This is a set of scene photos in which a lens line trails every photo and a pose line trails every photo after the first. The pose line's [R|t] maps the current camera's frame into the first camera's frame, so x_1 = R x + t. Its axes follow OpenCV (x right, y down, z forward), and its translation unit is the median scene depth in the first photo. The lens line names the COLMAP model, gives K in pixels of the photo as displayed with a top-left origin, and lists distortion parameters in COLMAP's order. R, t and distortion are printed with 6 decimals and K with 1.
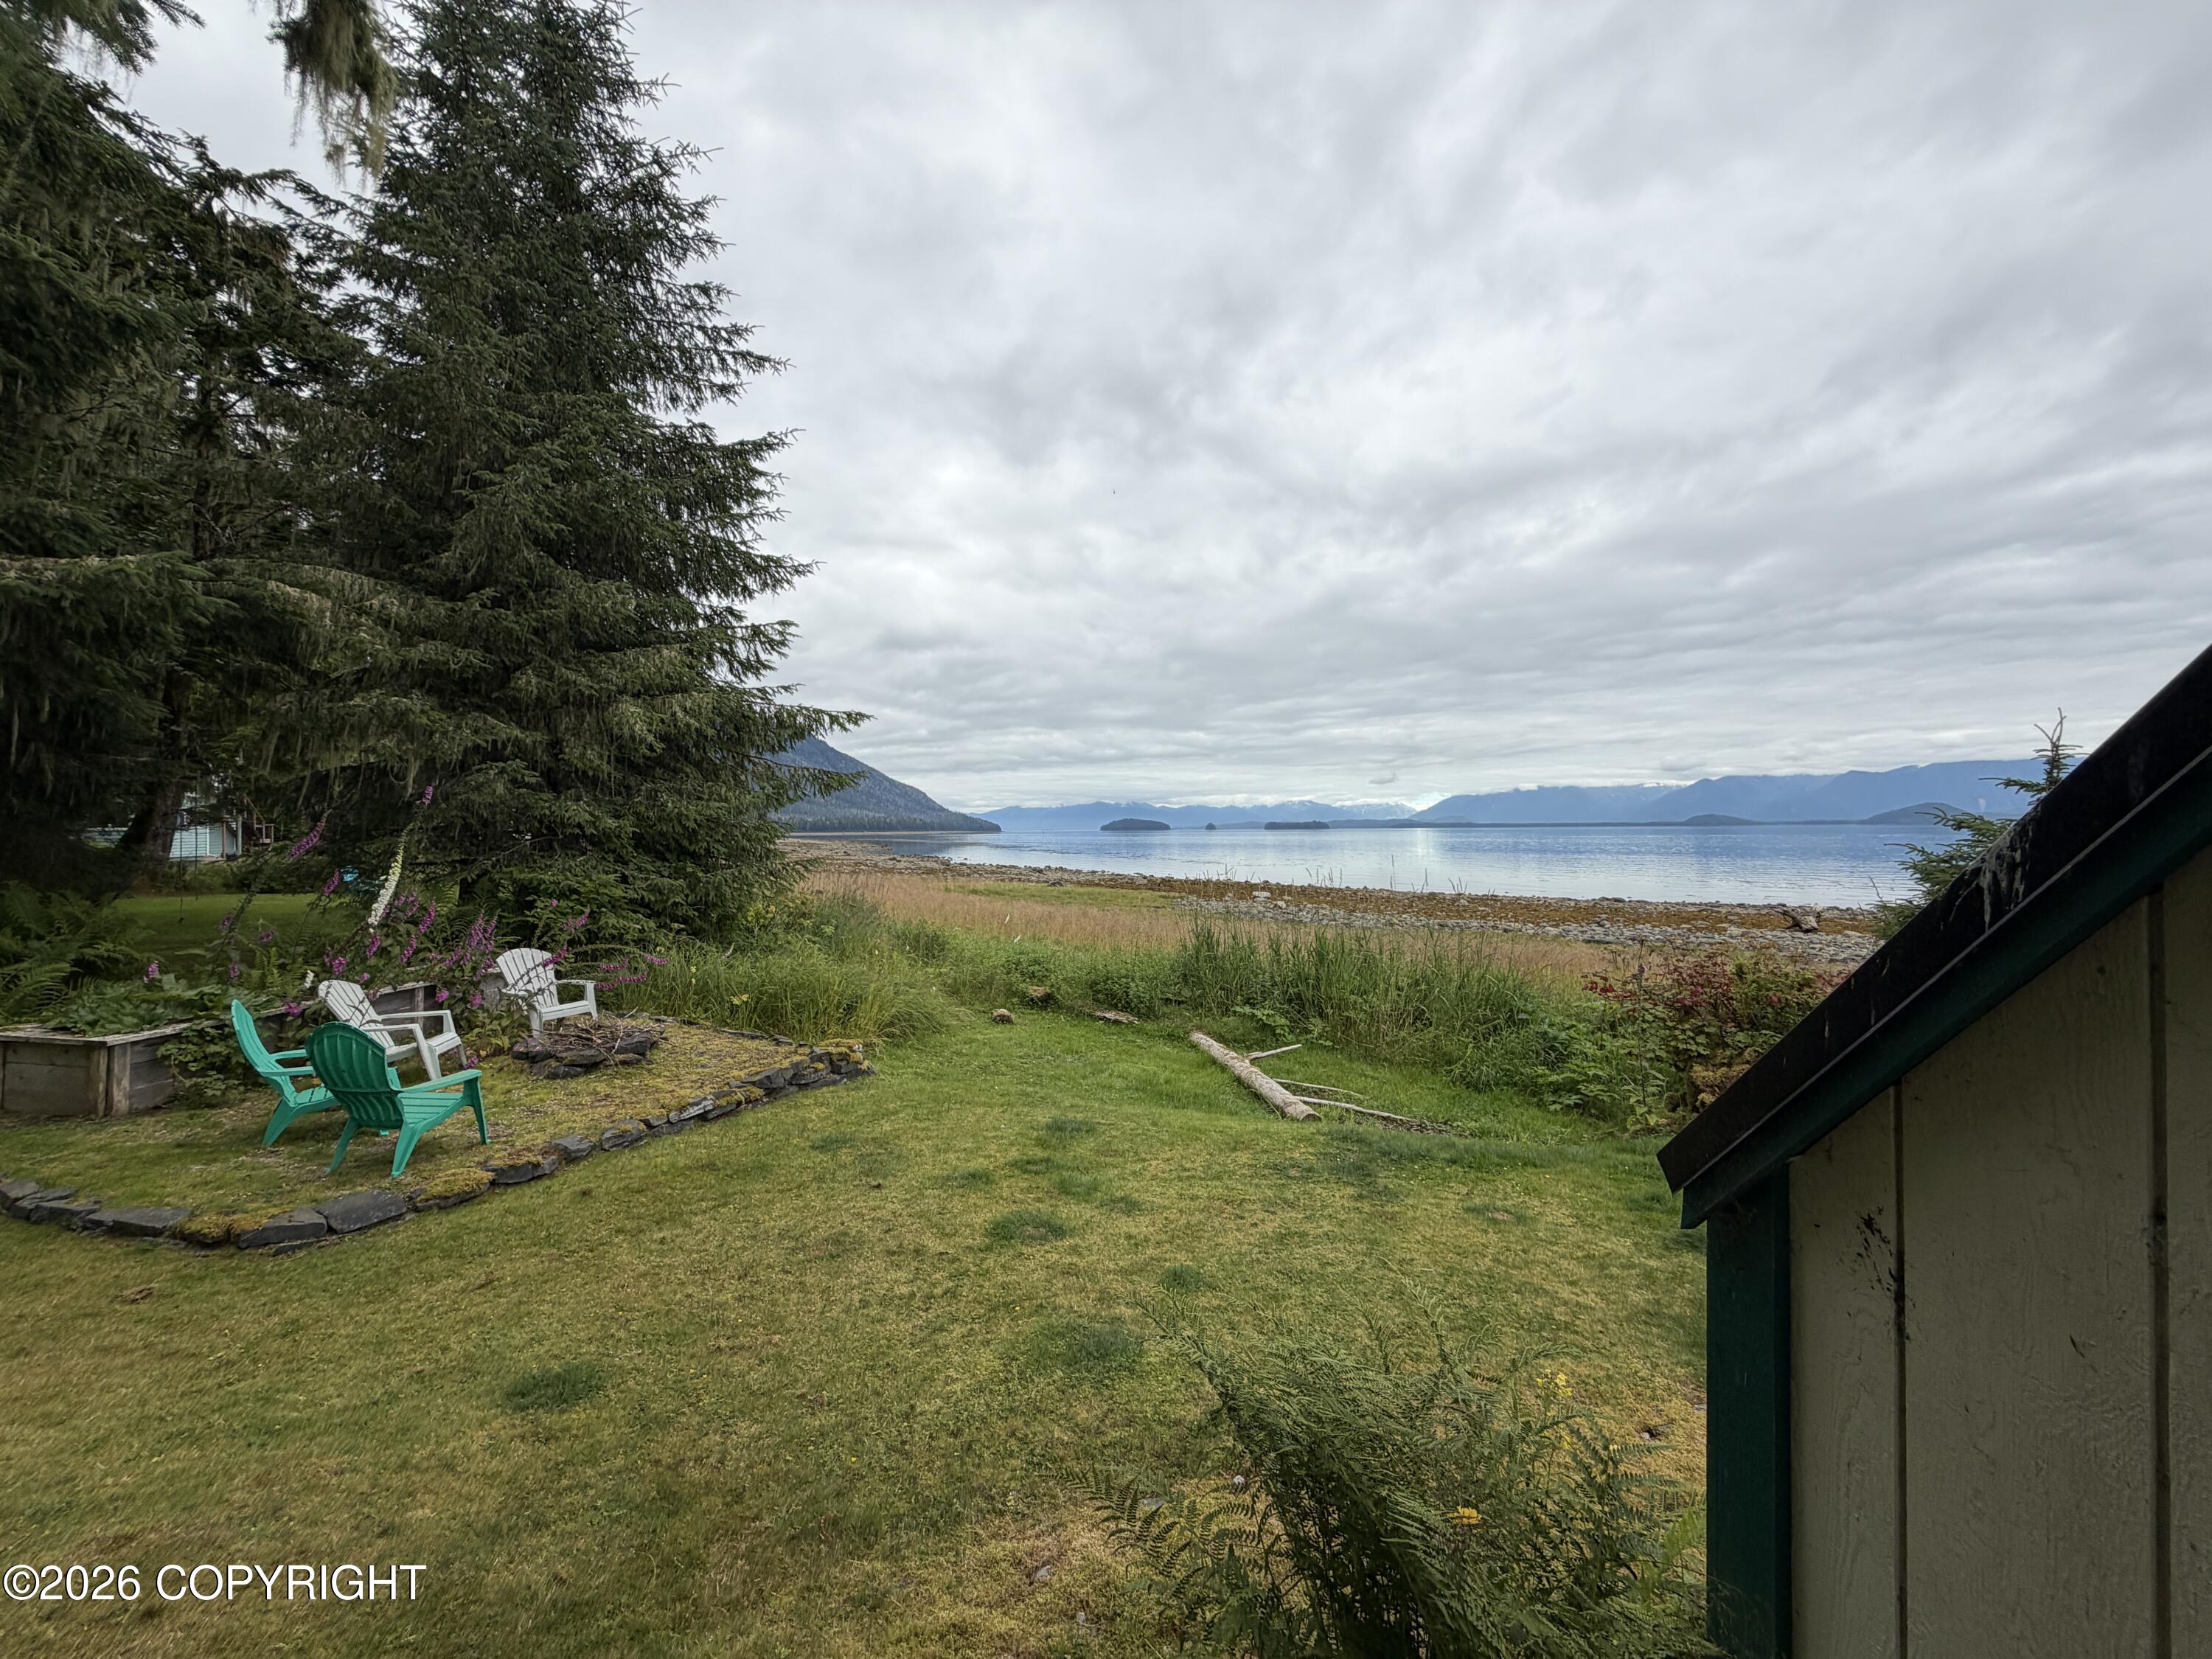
lens RADIAL K [[880.5, 0, 1101.8], [0, 880.5, 829.1], [0, 0, 1]] dist [0.003466, -0.000425]
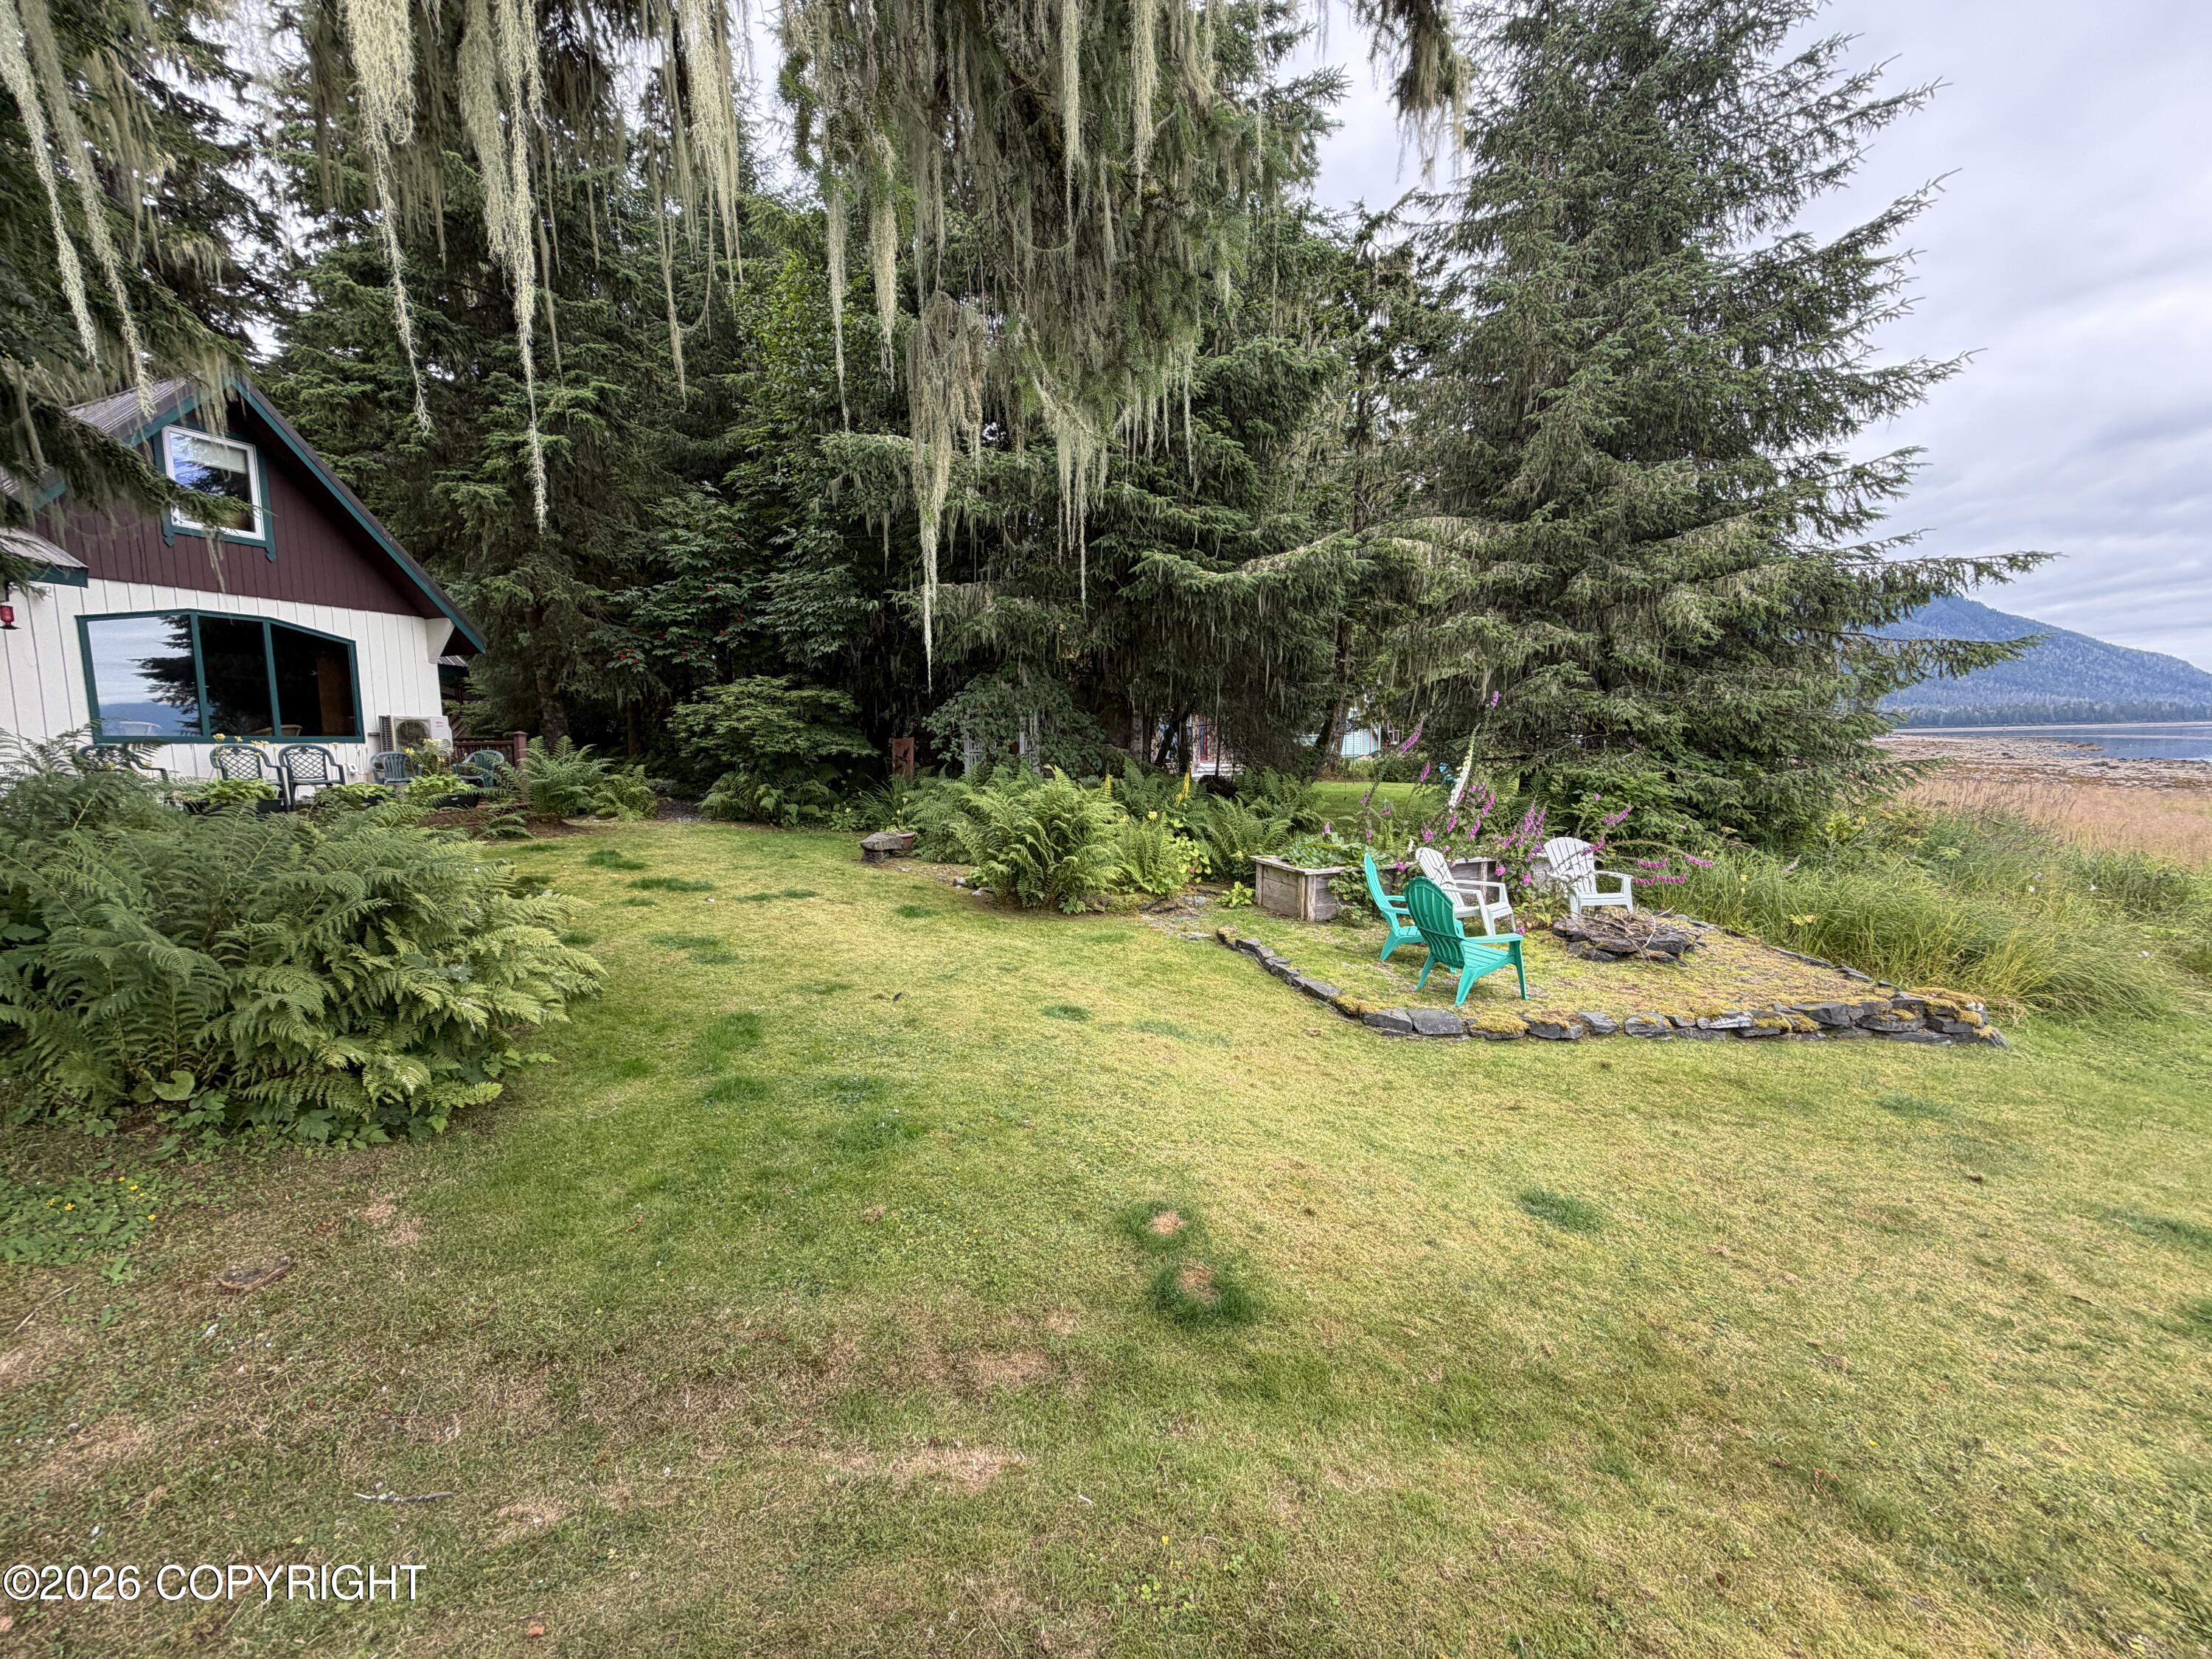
lens RADIAL K [[880.5, 0, 1102.6], [0, 880.5, 828.2], [0, 0, 1]] dist [0.003466, -0.000425]
pose [[0.472811, 0.077930, -0.877711, 0.017484], [0.020422, 0.994845, 0.099331, 0.003738], [0.880927, -0.064889, 0.468782, -0.006807]]
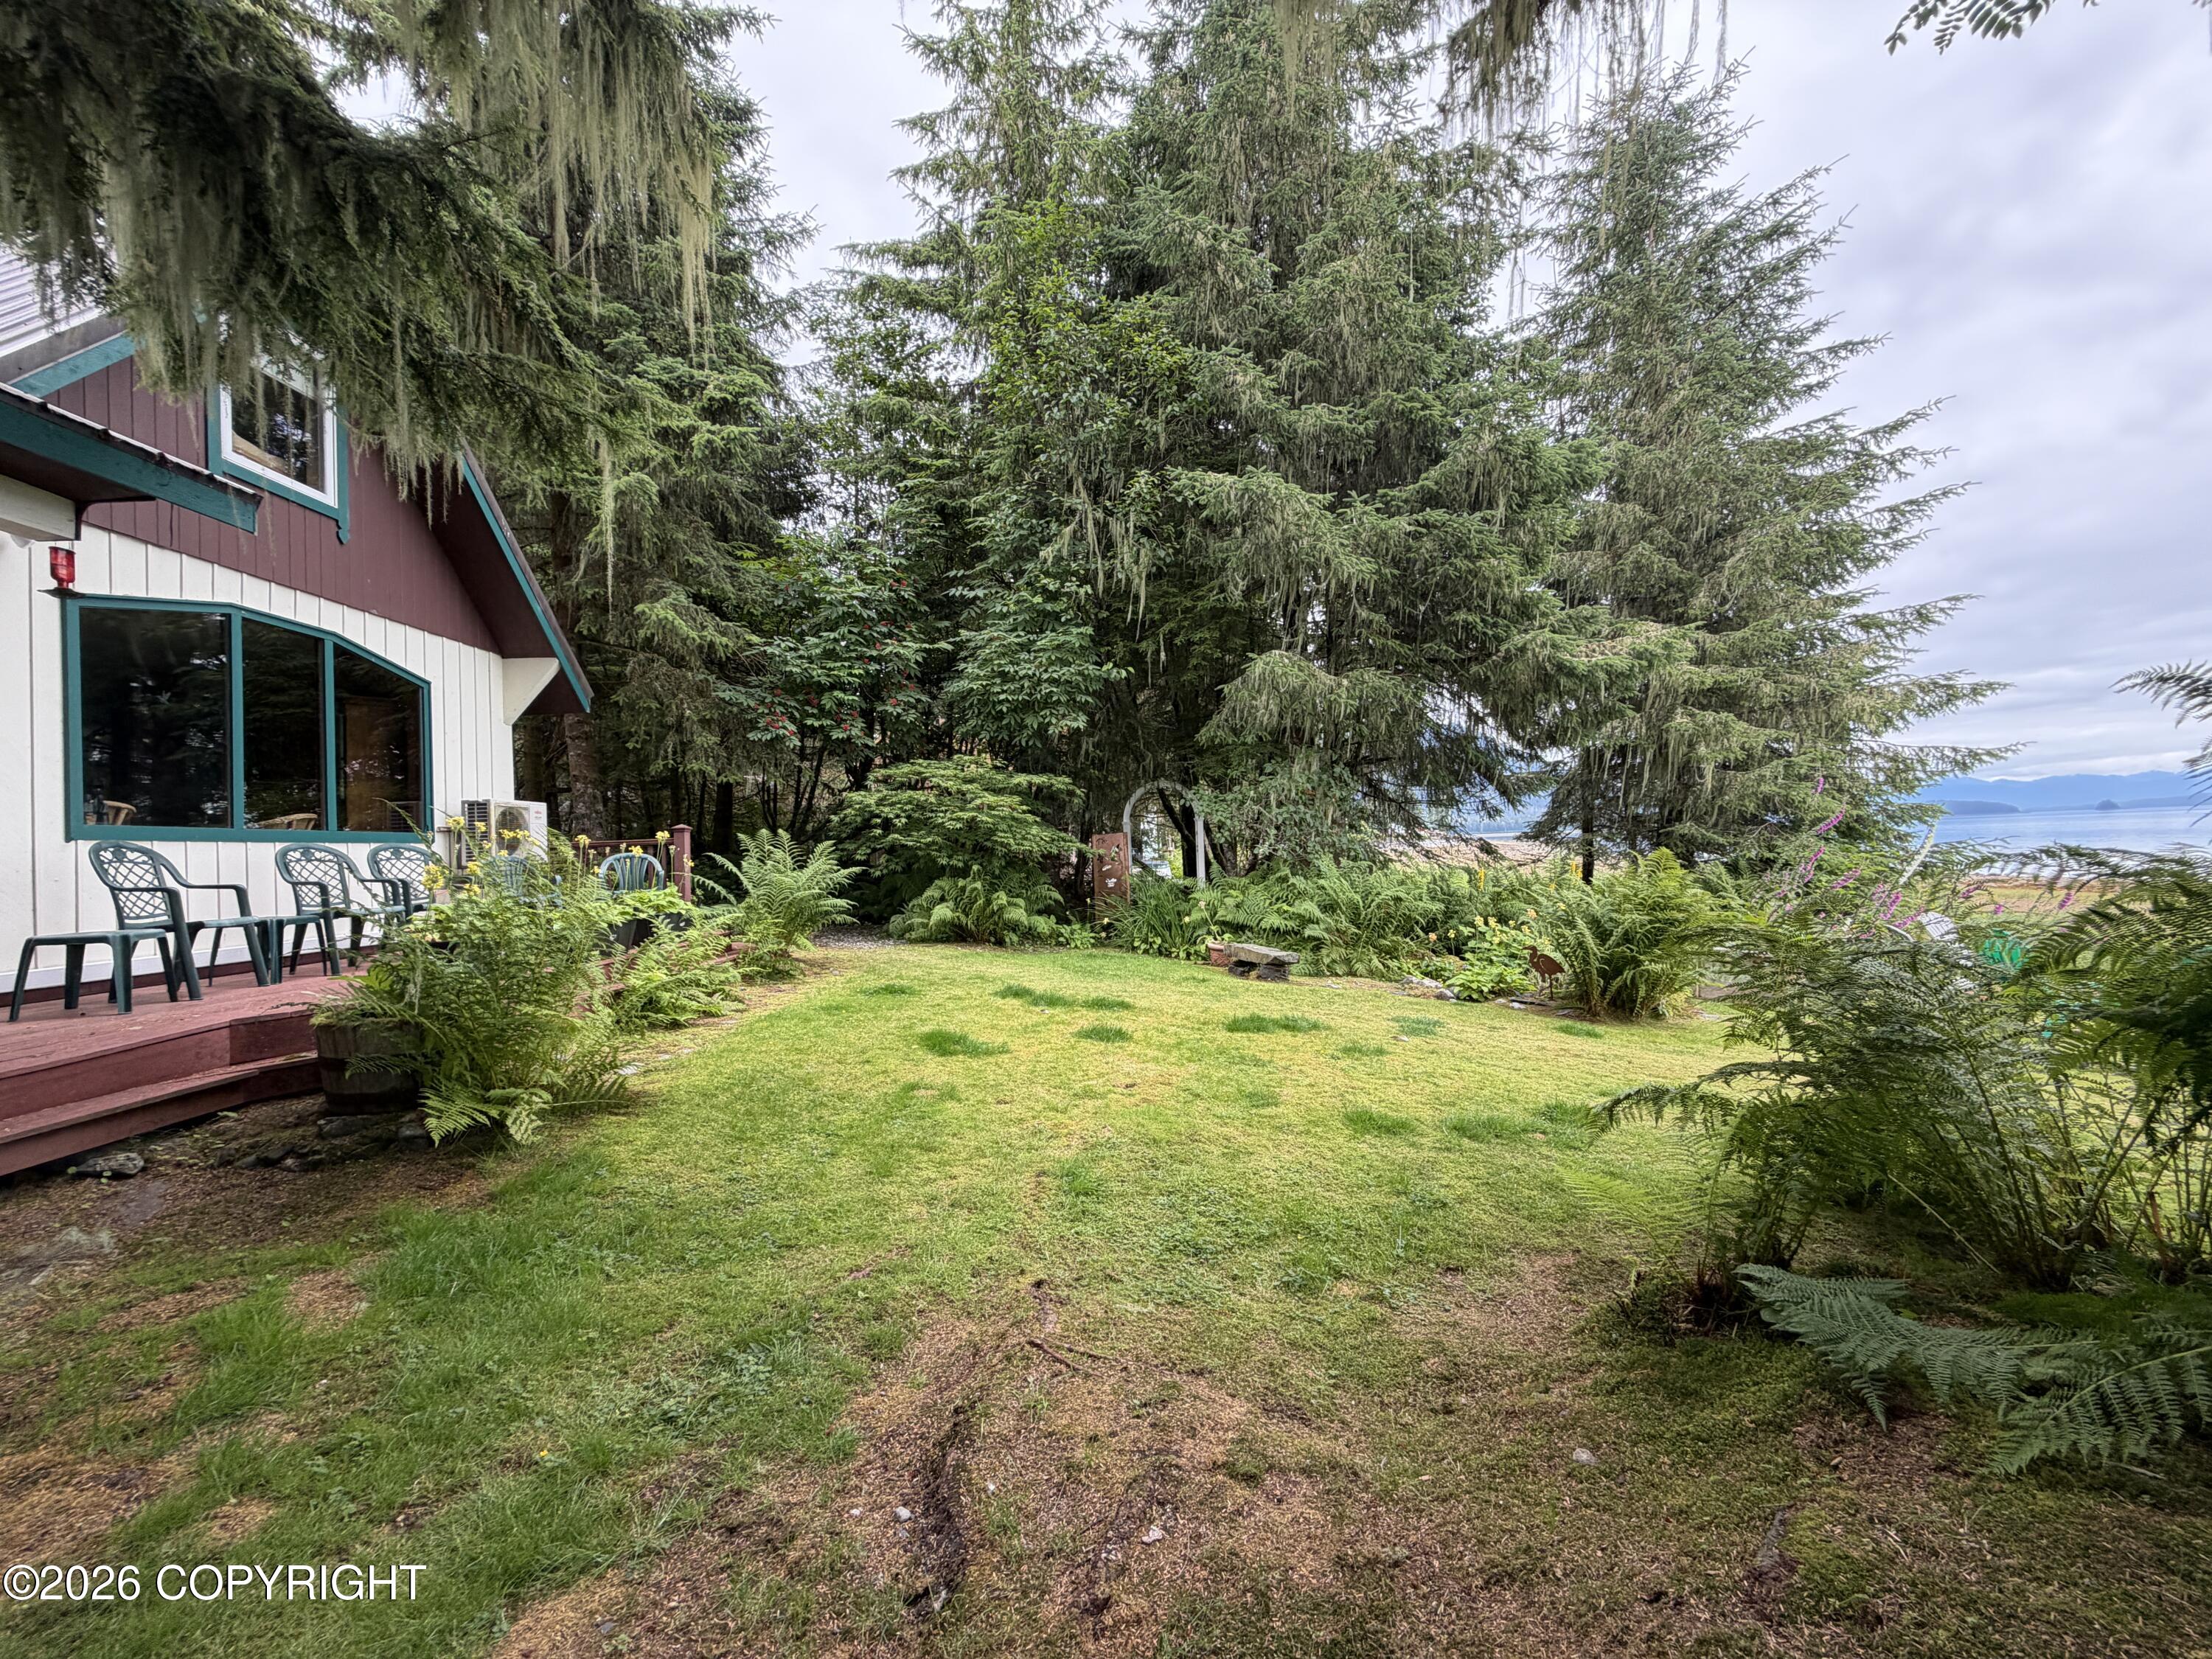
lens RADIAL K [[880.5, 0, 1101.3], [0, 880.5, 830.4], [0, 0, 1]] dist [0.003466, -0.000425]
pose [[0.750626, -0.040178, -0.659504, -0.511621], [0.036589, 0.999145, -0.019224, 0.009338], [0.659713, -0.009700, 0.751455, -0.427950]]
